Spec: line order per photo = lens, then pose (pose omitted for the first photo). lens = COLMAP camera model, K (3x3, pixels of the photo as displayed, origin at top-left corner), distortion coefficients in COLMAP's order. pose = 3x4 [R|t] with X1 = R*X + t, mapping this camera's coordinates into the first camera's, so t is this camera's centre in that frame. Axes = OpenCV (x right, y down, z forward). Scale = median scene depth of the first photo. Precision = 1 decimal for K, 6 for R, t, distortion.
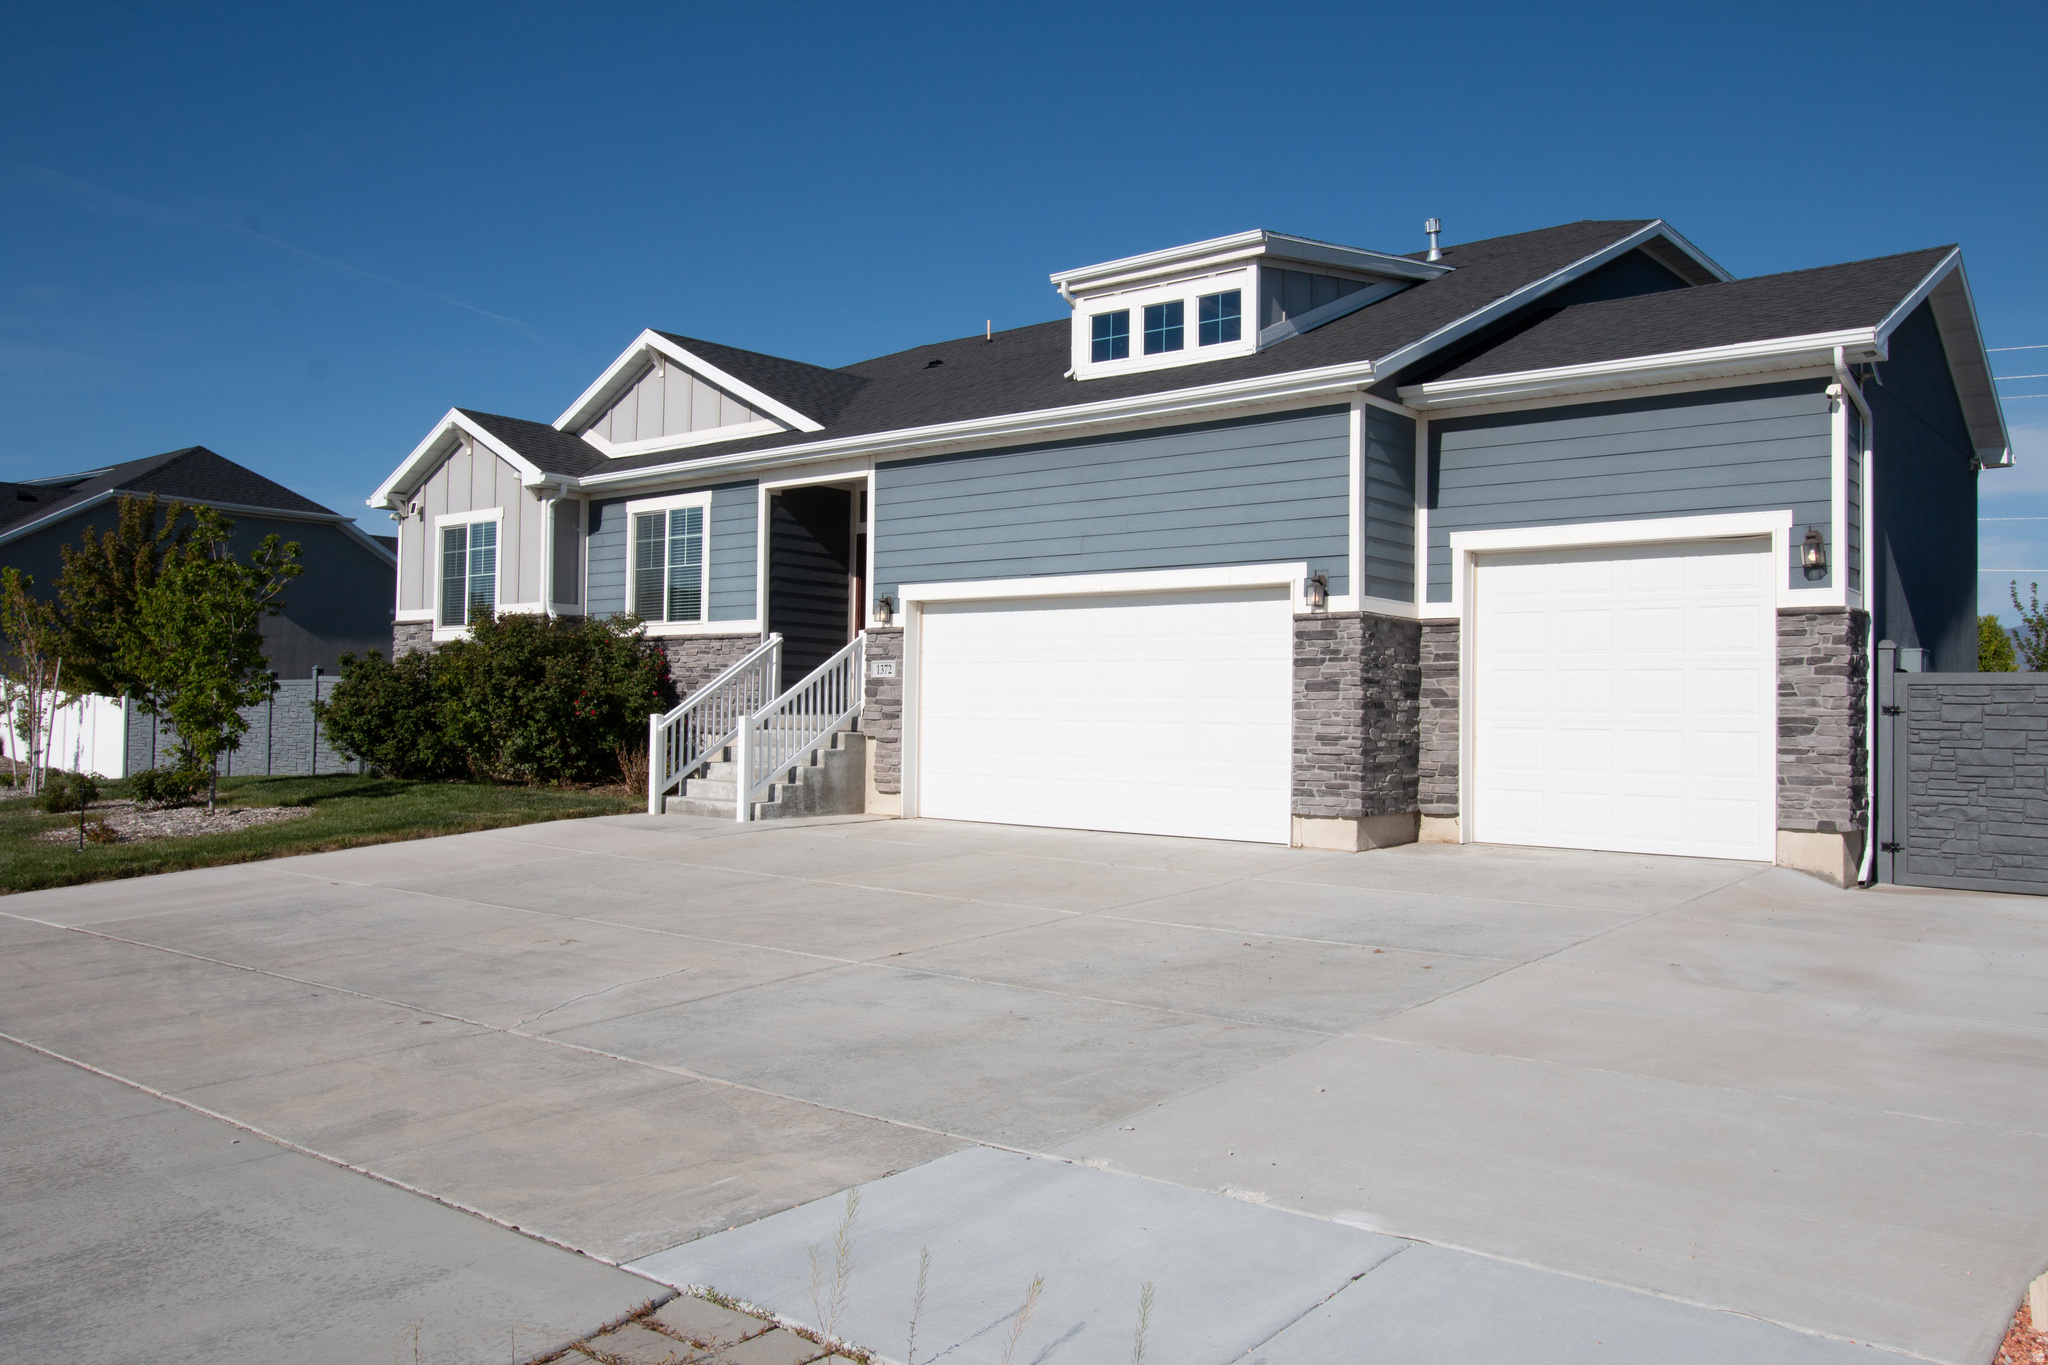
lens RADIAL K [[1566.1, 0, 1023.3], [0, 1566.1, 676.7], [0, 0, 1]] dist [0.001689, -0.003202]
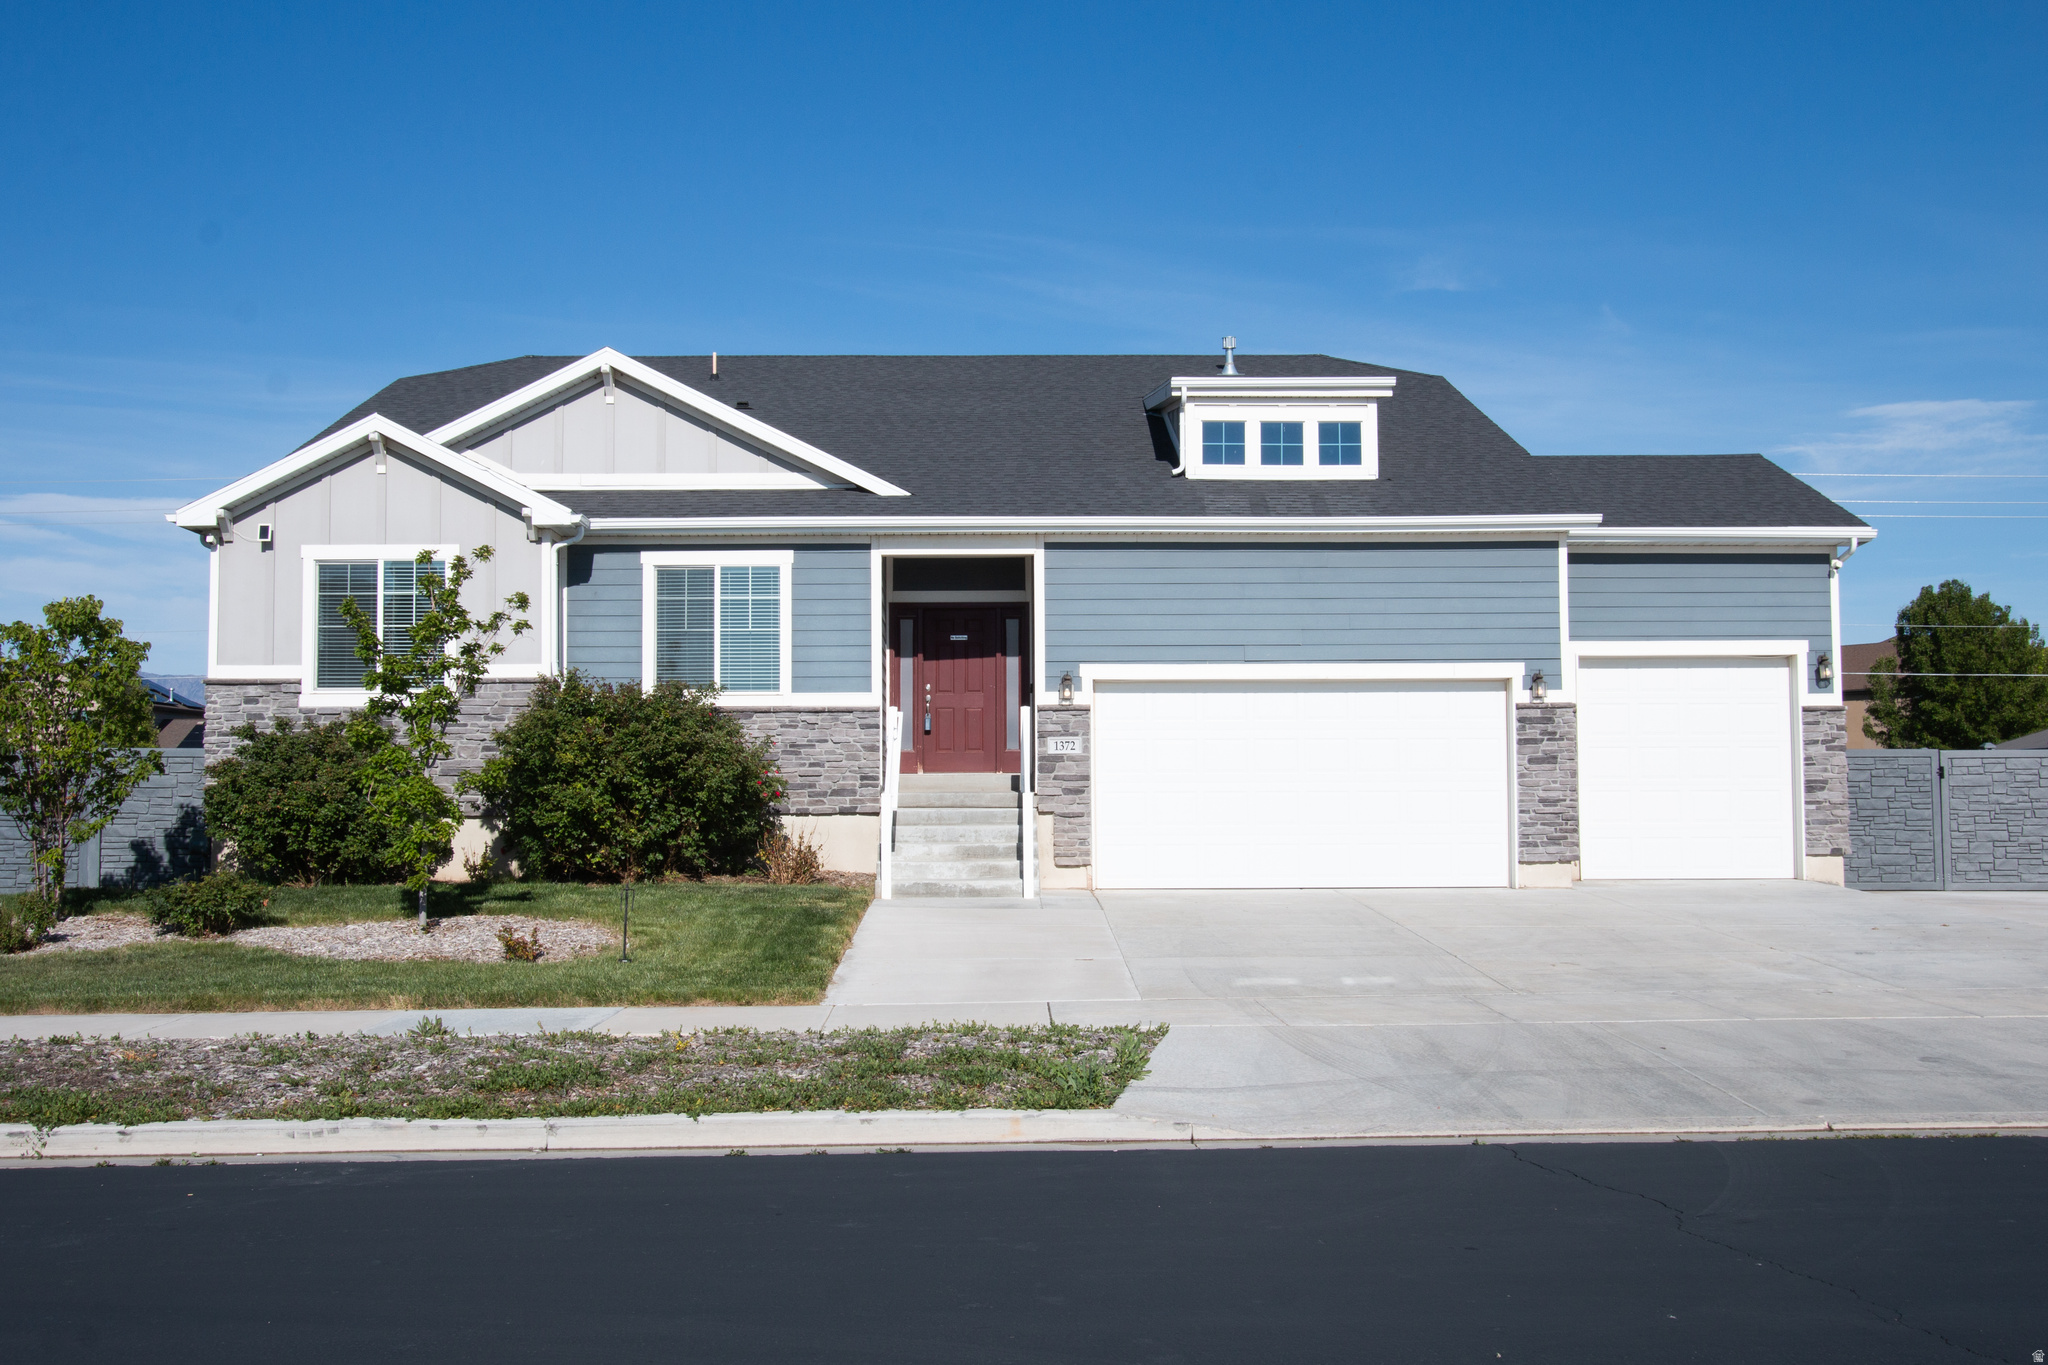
lens RADIAL K [[2055.4, 0, 1023.3], [0, 2055.4, 685.9], [0, 0, 1]] dist [0.022713, 0.000000]
pose [[0.759374, 0.017239, 0.650426, -1.028531], [-0.000018, 0.999649, -0.026474, -0.008492], [-0.650654, 0.020092, 0.759108, -0.001907]]
